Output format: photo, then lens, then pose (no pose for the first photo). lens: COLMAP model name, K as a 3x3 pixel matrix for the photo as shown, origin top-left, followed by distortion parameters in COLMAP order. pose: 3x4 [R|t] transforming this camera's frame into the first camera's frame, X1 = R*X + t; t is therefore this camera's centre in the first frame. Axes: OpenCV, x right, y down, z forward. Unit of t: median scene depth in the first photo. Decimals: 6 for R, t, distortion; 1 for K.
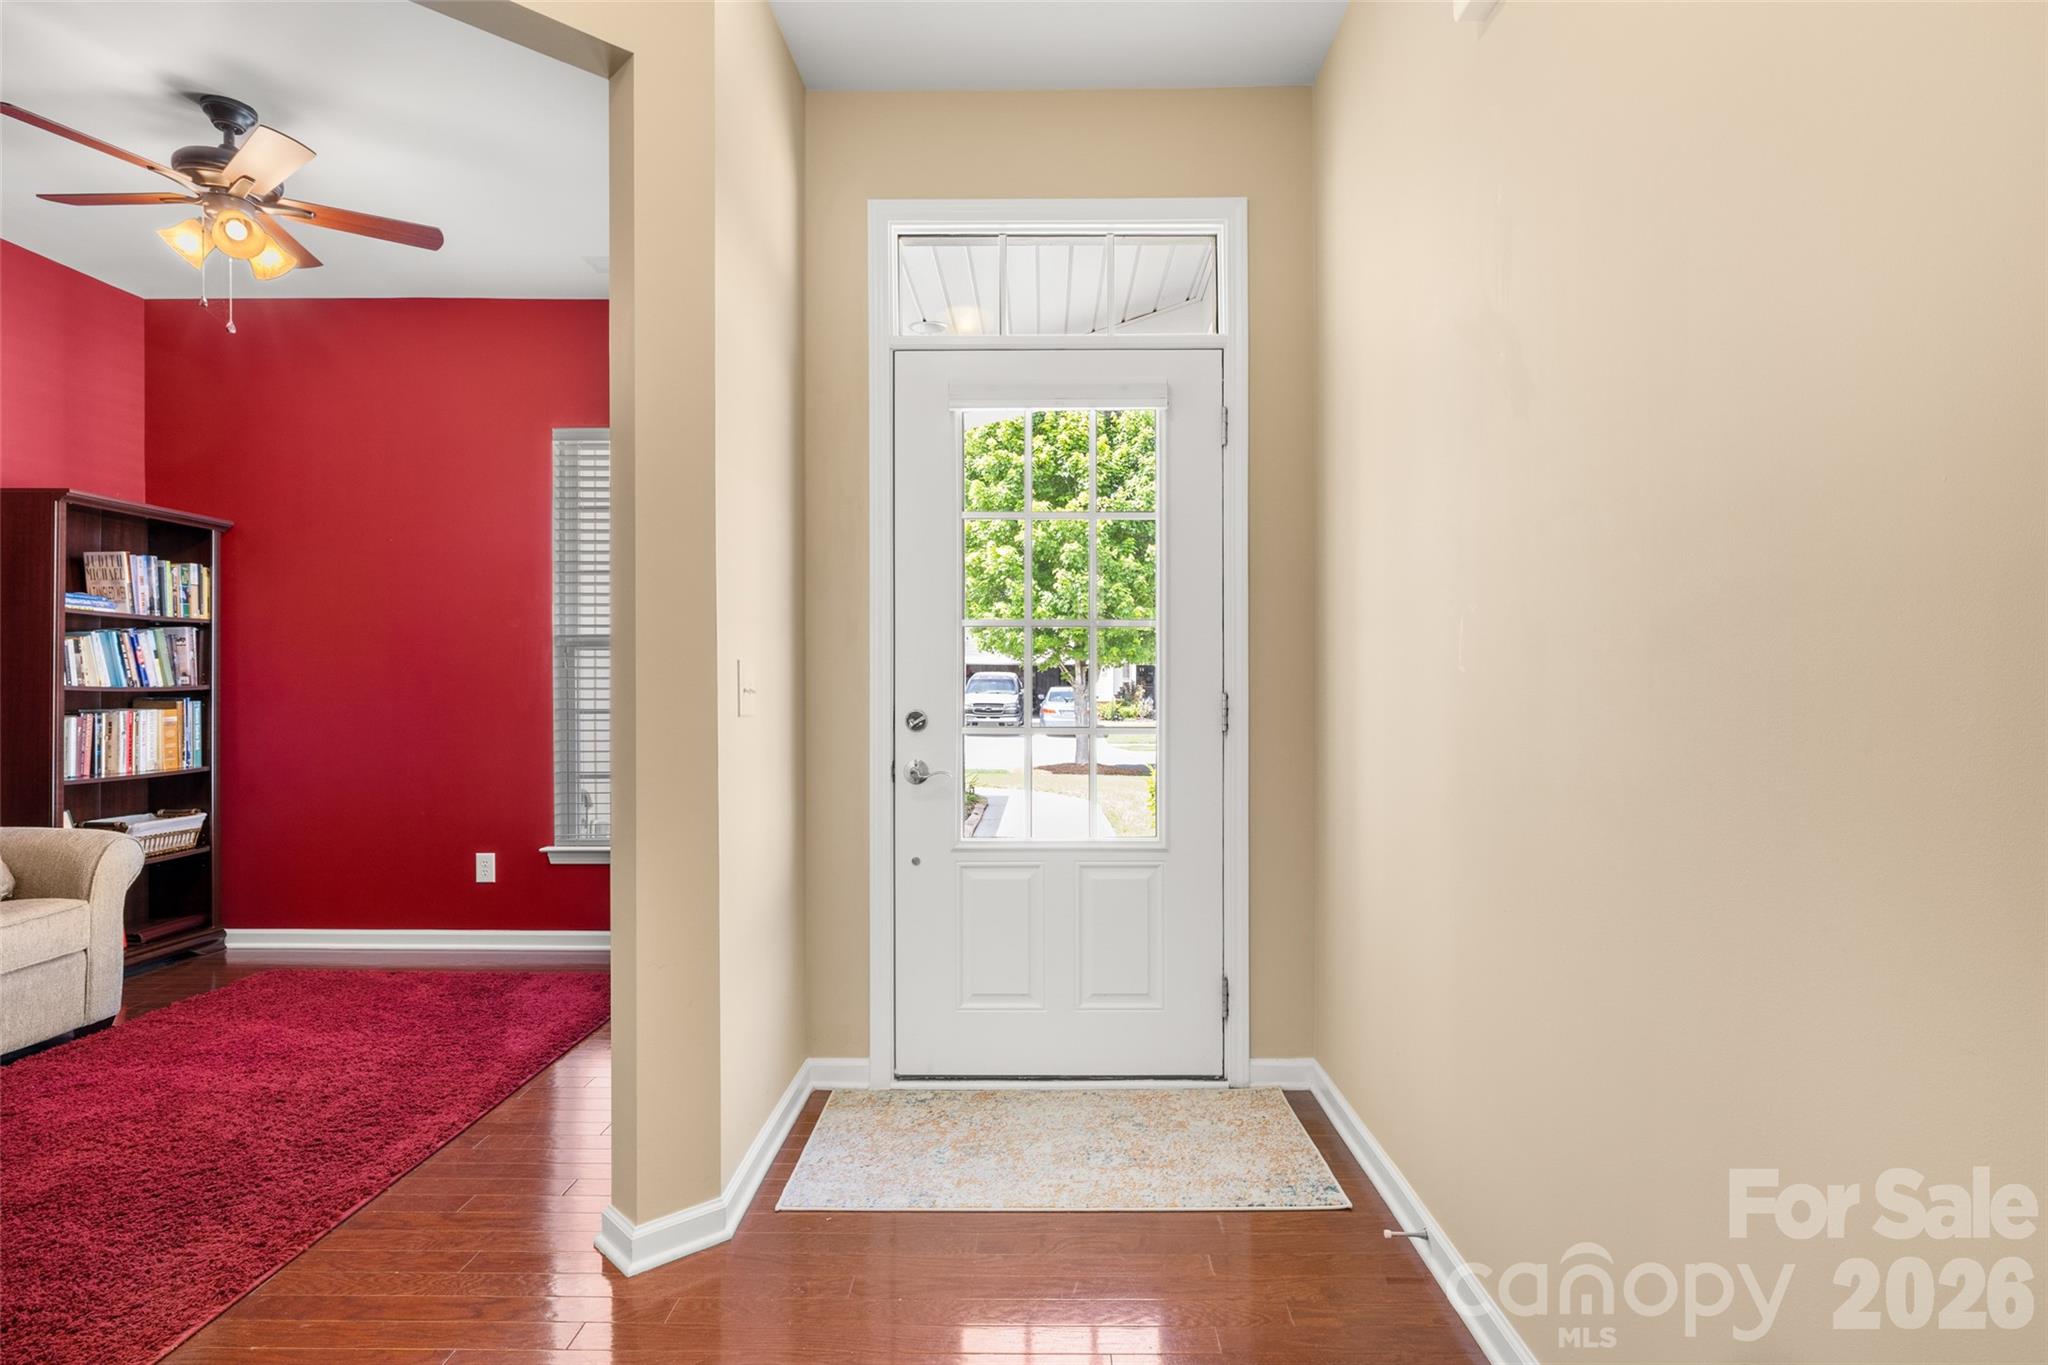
lens RADIAL K [[1048.2, 0, 1026.5], [0, 1048.2, 684.4], [0, 0, 1]] dist [0.000887, 0.001141]
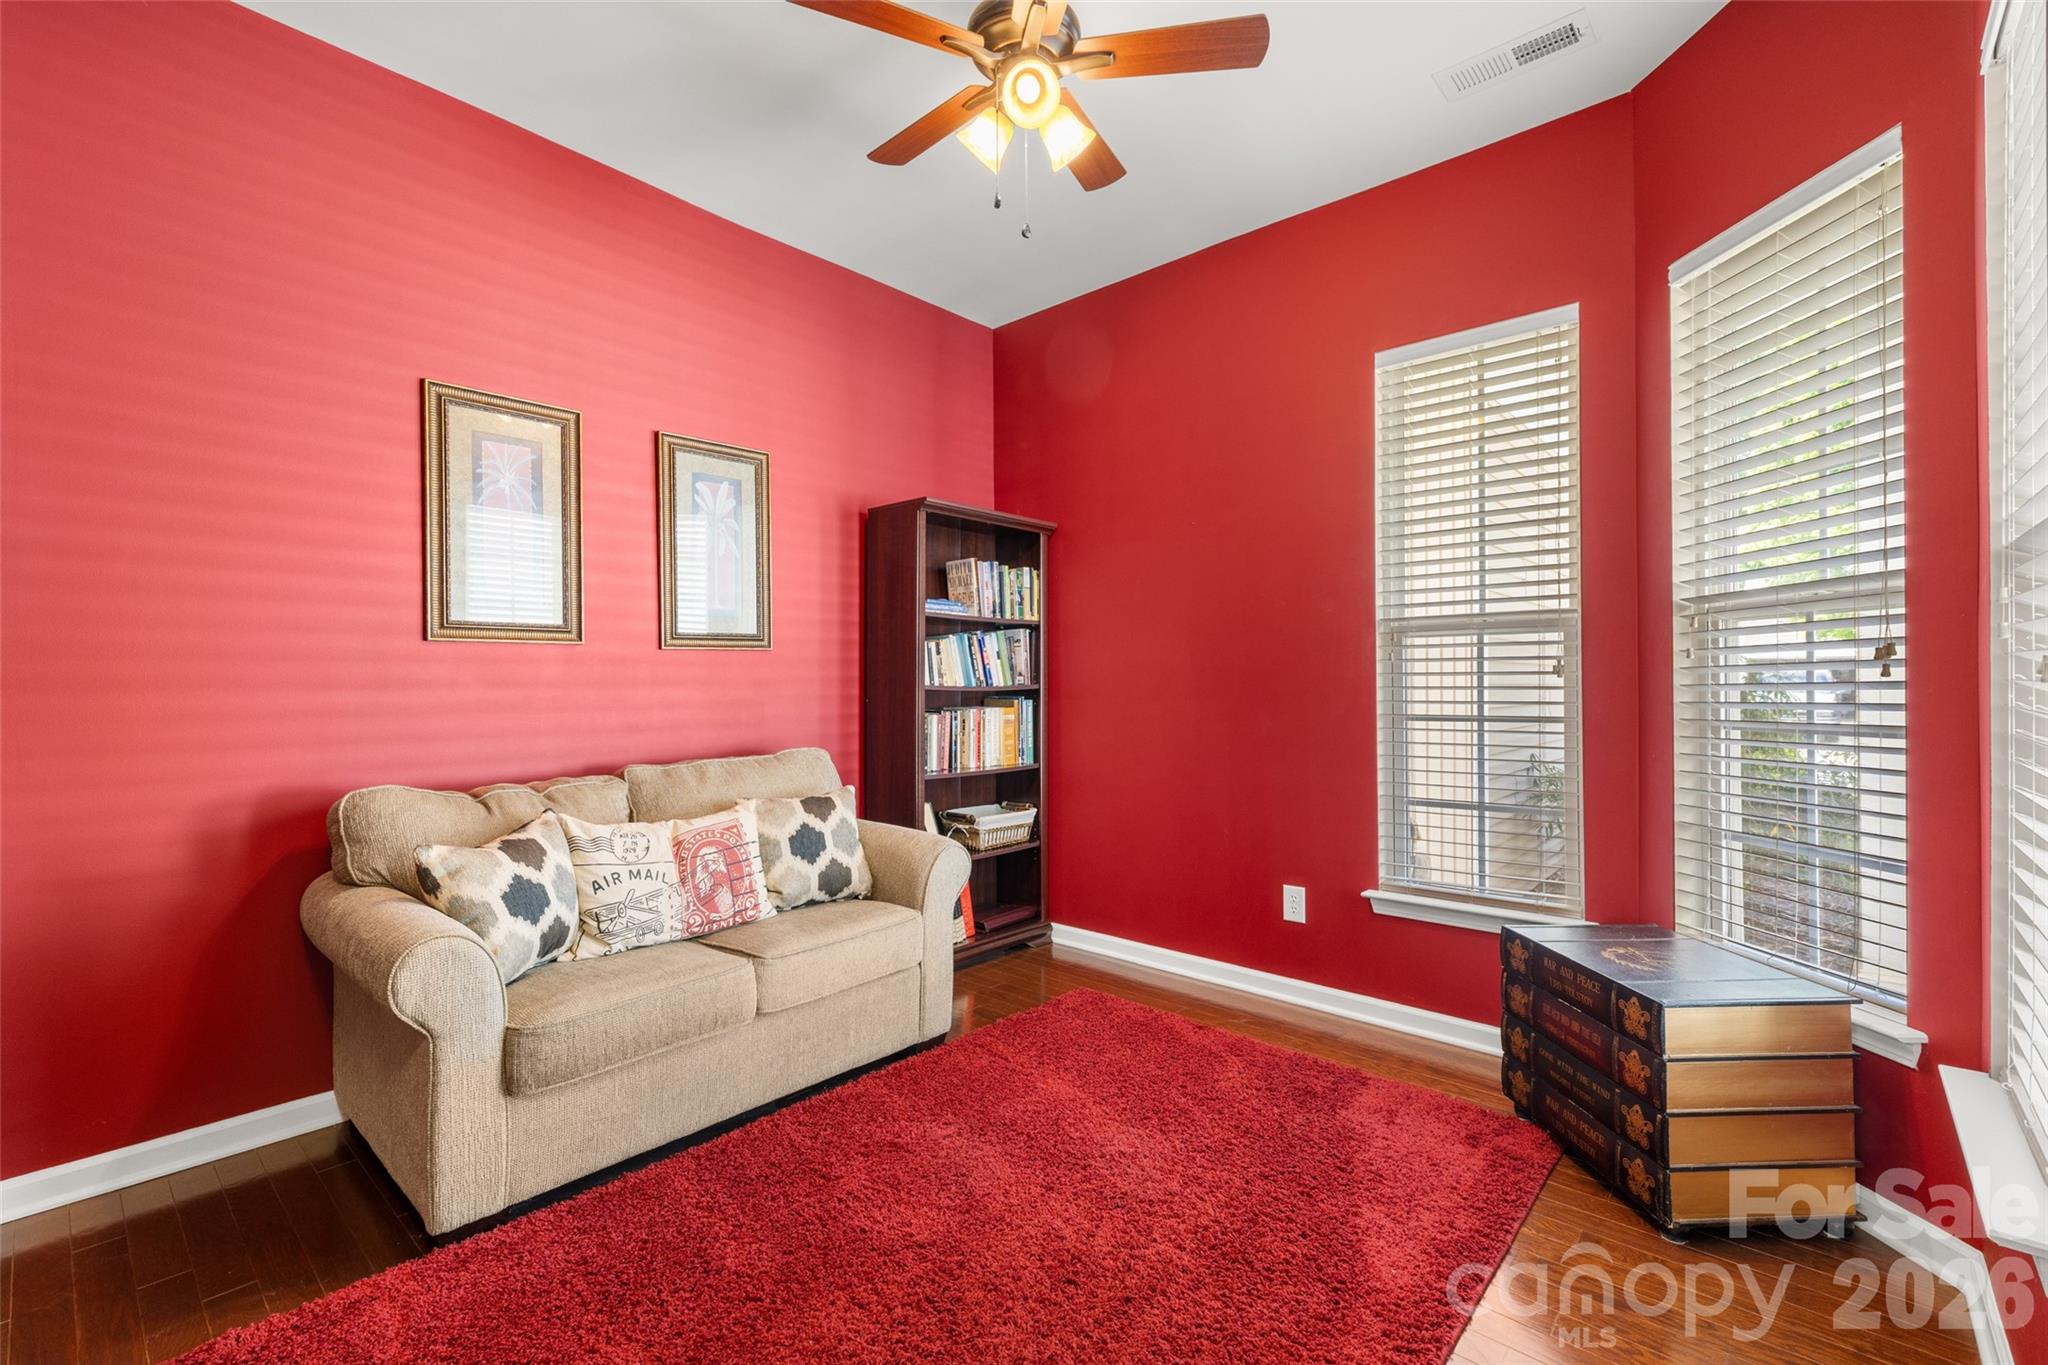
lens RADIAL K [[887.7, 0, 1026.4], [0, 887.7, 686.7], [0, 0, 1]] dist [0.000309, 0.000039]
pose [[0.754730, -0.001228, -0.656035, -0.223628], [0.003658, 0.999991, 0.002336, 0.000779], [0.656026, -0.004163, 0.754727, 0.345591]]
